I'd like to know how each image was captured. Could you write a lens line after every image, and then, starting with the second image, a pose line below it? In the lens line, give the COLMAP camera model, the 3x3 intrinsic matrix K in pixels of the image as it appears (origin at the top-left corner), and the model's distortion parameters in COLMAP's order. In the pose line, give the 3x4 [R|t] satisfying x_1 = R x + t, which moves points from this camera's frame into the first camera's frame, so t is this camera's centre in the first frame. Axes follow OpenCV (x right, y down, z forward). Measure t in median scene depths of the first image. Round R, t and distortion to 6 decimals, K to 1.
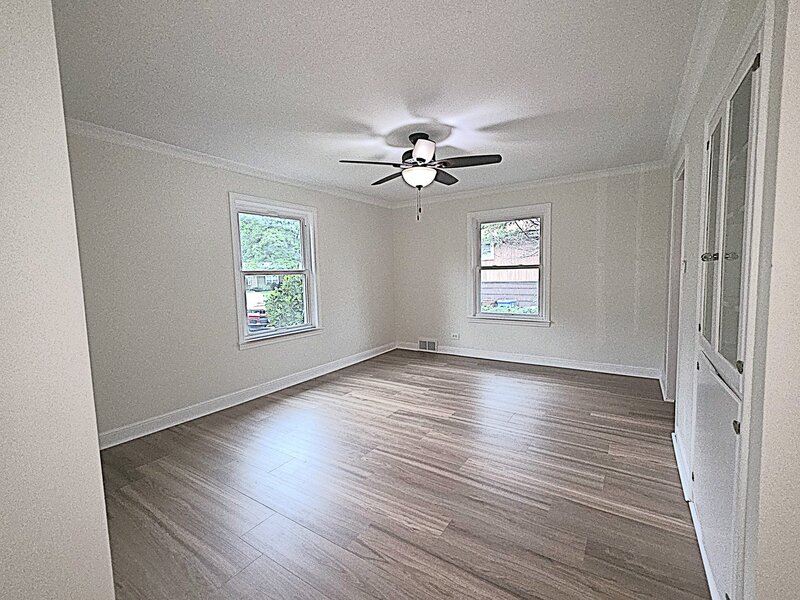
lens RADIAL K [[353.0, 0, 399.8], [0, 353.0, 303.3], [0, 0, 1]] dist [0.000772, -0.000106]
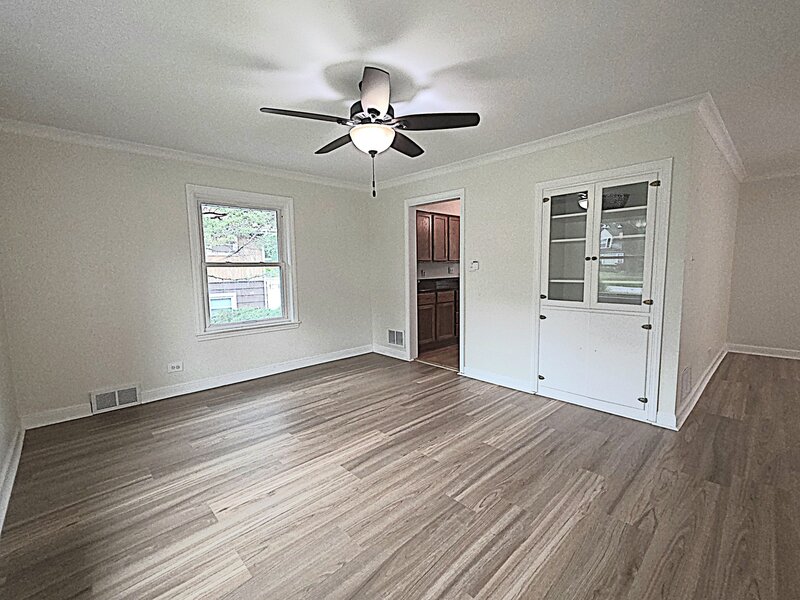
lens RADIAL K [[353.0, 0, 399.8], [0, 353.0, 303.3], [0, 0, 1]] dist [0.000772, -0.000106]
pose [[0.224175, -0.079186, 0.971326, -0.643282], [0.092459, 0.993926, 0.059690, -0.043788], [-0.970153, 0.076427, 0.230135, 0.735705]]
